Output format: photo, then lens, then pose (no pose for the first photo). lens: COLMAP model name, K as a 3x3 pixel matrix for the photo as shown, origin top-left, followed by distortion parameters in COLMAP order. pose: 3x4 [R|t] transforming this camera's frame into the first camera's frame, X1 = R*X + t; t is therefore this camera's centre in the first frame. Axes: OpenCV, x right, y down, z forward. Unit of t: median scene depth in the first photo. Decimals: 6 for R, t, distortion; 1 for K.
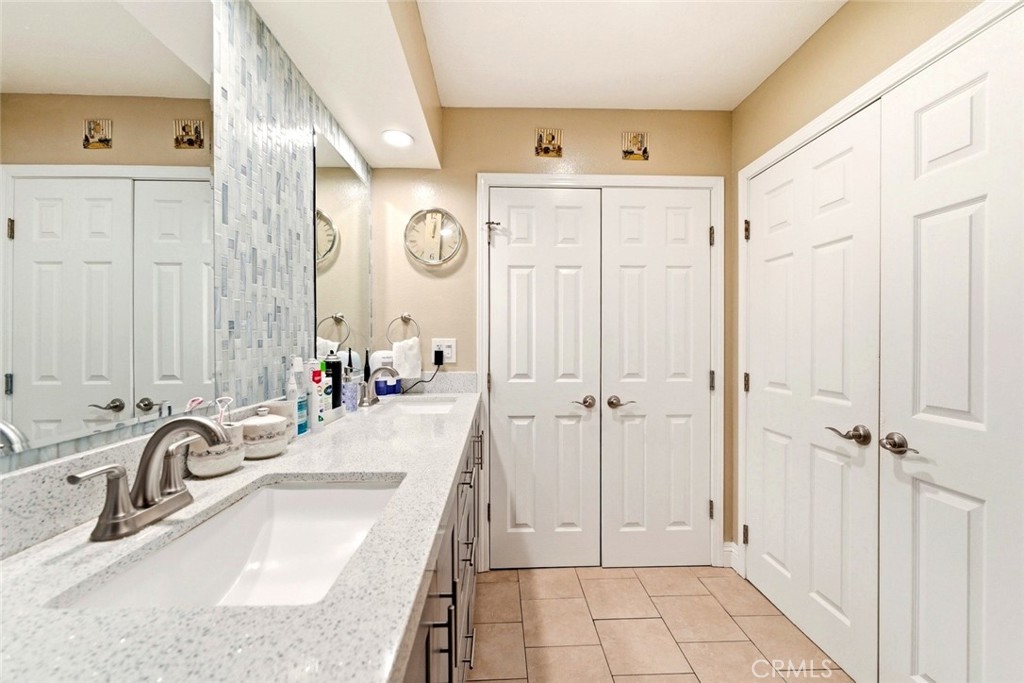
lens RADIAL K [[422.5, 0, 510.8], [0, 422.5, 337.1], [0, 0, 1]] dist [-0.003724, -0.000124]
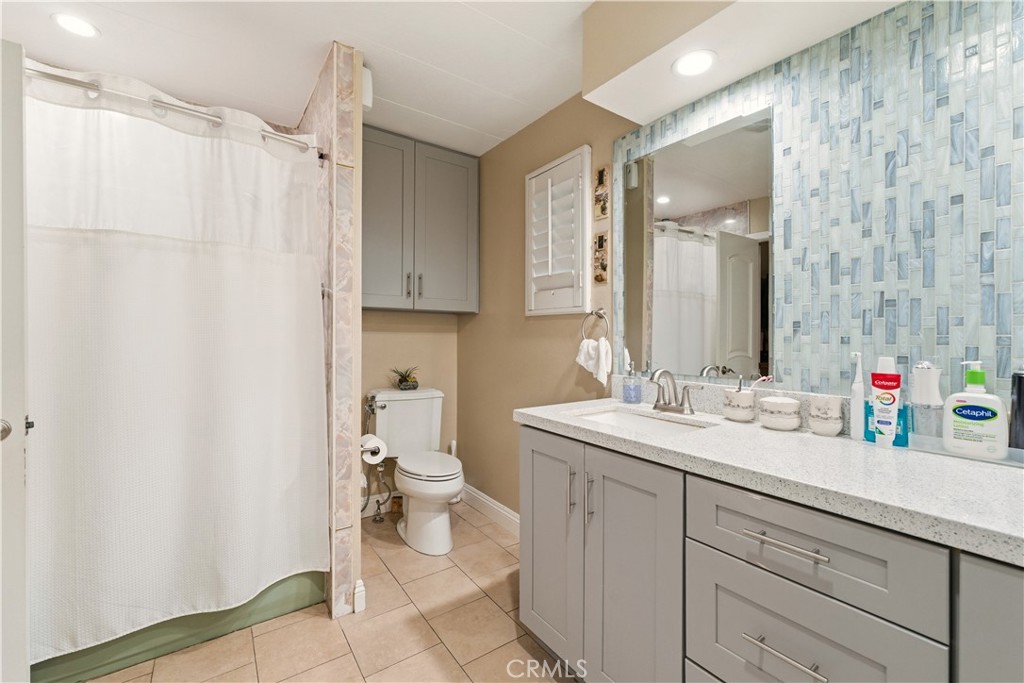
lens RADIAL K [[422.5, 0, 510.8], [0, 422.5, 337.1], [0, 0, 1]] dist [-0.003724, -0.000124]
pose [[-0.832866, 0.000029, -0.553474, 0.723447], [-0.002438, 0.999990, 0.003721, 0.005564], [0.553469, 0.004448, -0.832858, 1.502912]]
